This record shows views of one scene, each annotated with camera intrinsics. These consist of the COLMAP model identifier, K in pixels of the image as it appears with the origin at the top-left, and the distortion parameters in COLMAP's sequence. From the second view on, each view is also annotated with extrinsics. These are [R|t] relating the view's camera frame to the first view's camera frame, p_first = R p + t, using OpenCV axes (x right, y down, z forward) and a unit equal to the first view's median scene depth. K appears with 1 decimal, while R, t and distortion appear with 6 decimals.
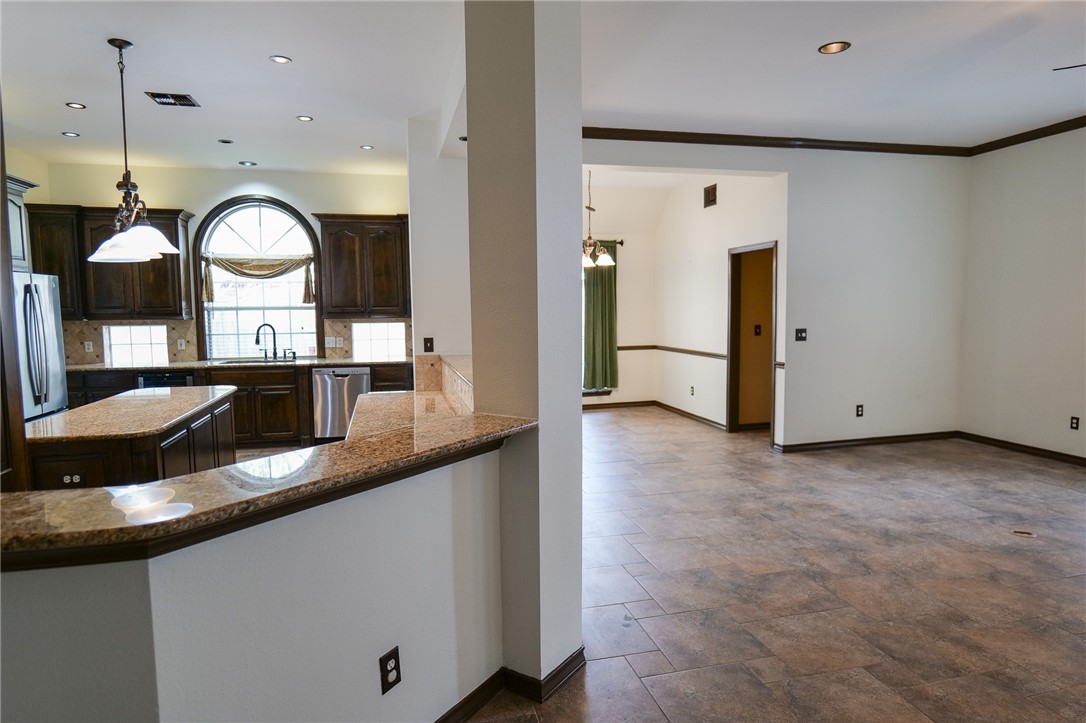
lens RADIAL K [[634.8, 0, 541.4], [0, 634.8, 362.9], [0, 0, 1]] dist [-0.027882, 0.012205]
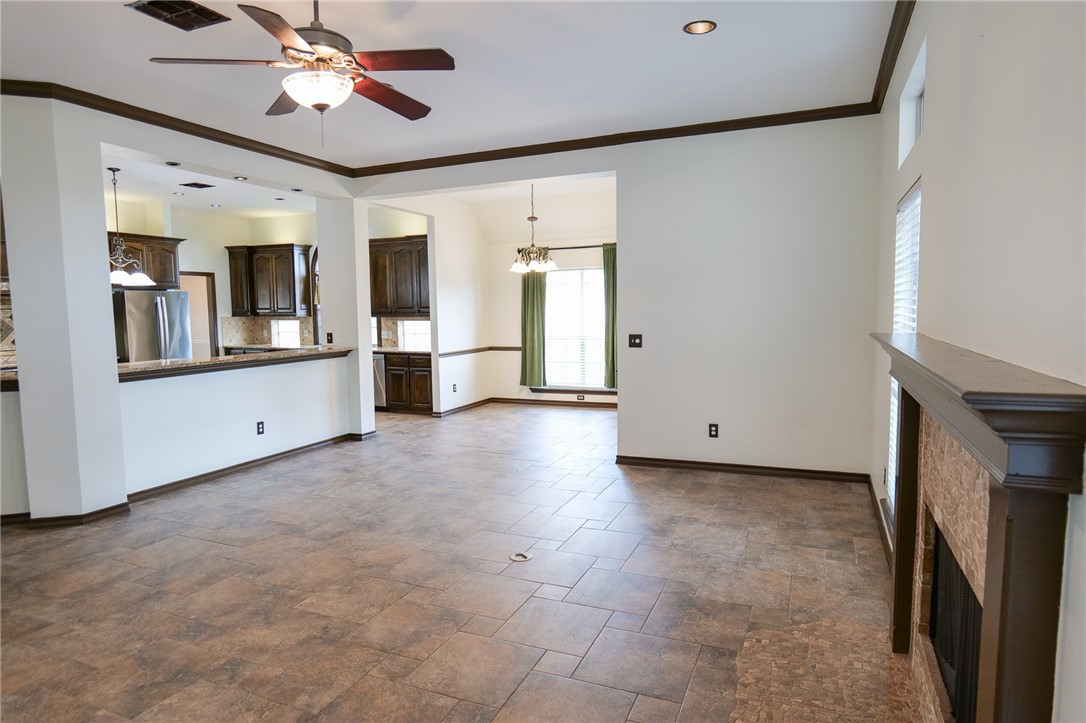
lens RADIAL K [[634.8, 0, 541.6], [0, 634.8, 366.5], [0, 0, 1]] dist [-0.027882, 0.012205]
pose [[0.797086, 0.059347, -0.600943, 0.831373], [-0.051067, 0.998219, 0.030845, -0.027355], [0.601703, 0.006102, 0.798697, 0.158182]]
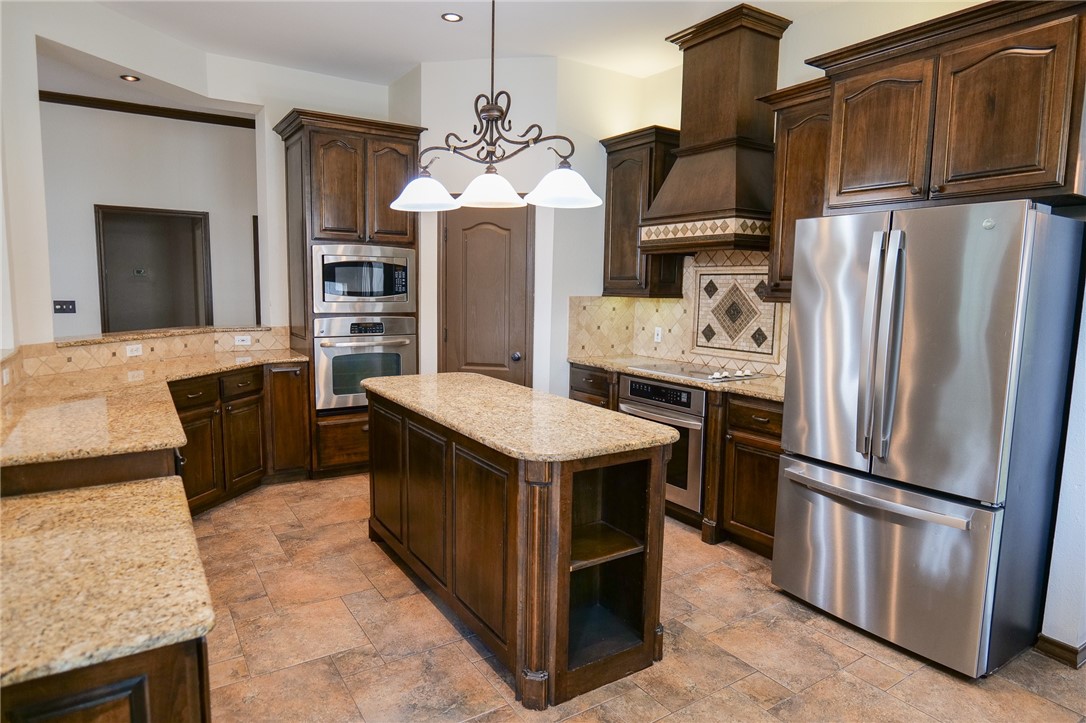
lens RADIAL K [[634.8, 0, 545.3], [0, 634.8, 363.5], [0, 0, 1]] dist [-0.027882, 0.012205]
pose [[-0.942758, 0.033431, -0.331797, -0.260123], [-0.039134, 0.976997, 0.209632, -0.084076], [0.331173, 0.210616, -0.919764, 1.017645]]
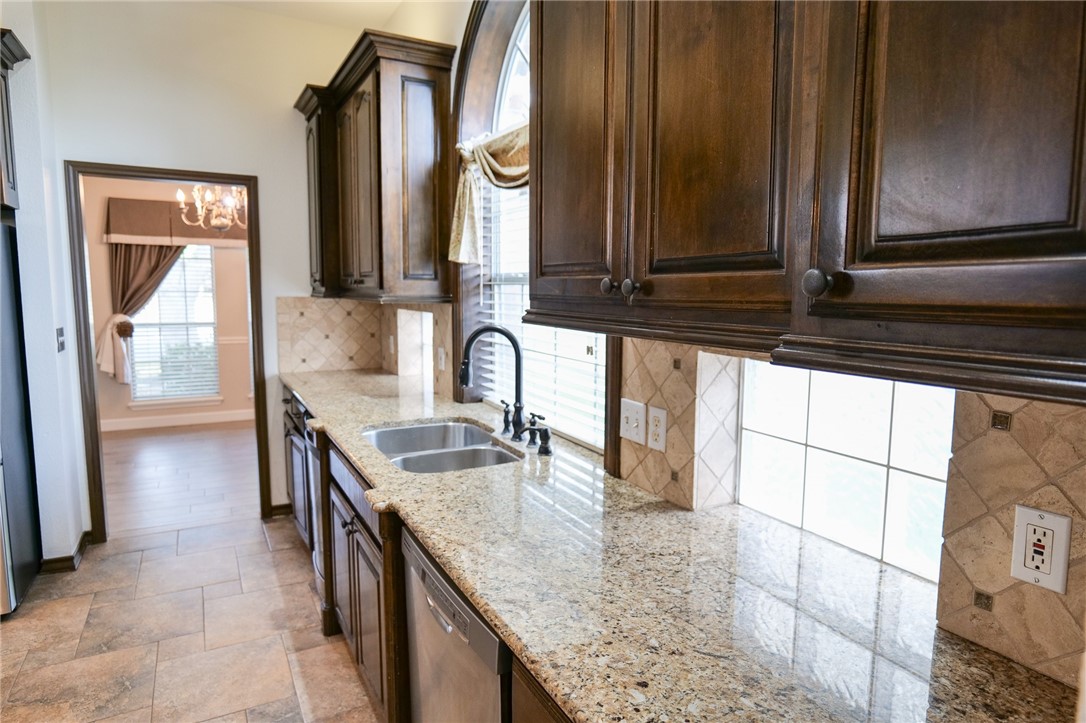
lens RADIAL K [[634.8, 0, 541.4], [0, 634.8, 361.4], [0, 0, 1]] dist [-0.027882, 0.012205]
pose [[0.257492, 0.123617, -0.958341, -0.129820], [-0.097839, 0.990021, 0.101416, -0.086678], [0.961315, 0.067649, 0.267017, 1.026144]]
